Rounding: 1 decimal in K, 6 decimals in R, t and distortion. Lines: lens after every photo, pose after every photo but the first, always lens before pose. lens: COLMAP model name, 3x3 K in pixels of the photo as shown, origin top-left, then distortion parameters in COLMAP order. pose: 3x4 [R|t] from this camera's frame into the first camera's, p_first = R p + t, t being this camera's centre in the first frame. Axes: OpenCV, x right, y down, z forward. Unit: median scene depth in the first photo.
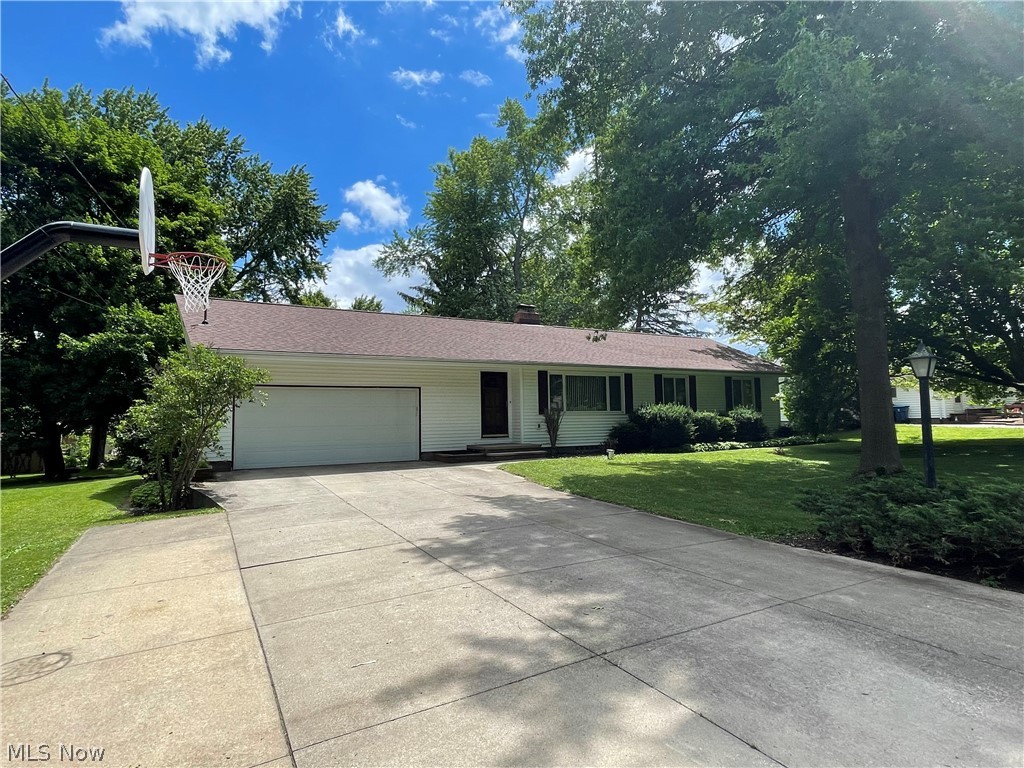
lens RADIAL K [[542.4, 0, 513.2], [0, 542.4, 382.2], [0, 0, 1]] dist [0.012713, -0.002216]
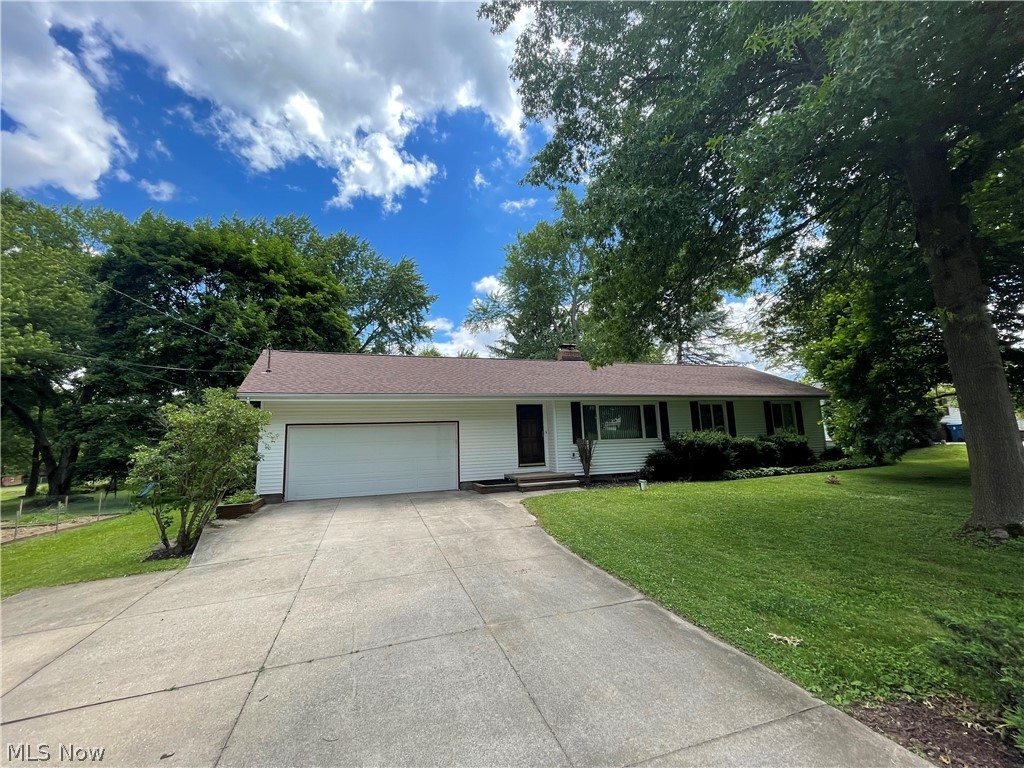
lens RADIAL K [[413.4, 0, 511.6], [0, 413.4, 382.6], [0, 0, 1]] dist [-0.010513, 0.000928]
pose [[0.983810, -0.042833, -0.174021, 0.066100], [0.030282, 0.996787, -0.074147, -0.002619], [0.176638, 0.067677, 0.981946, 0.169346]]
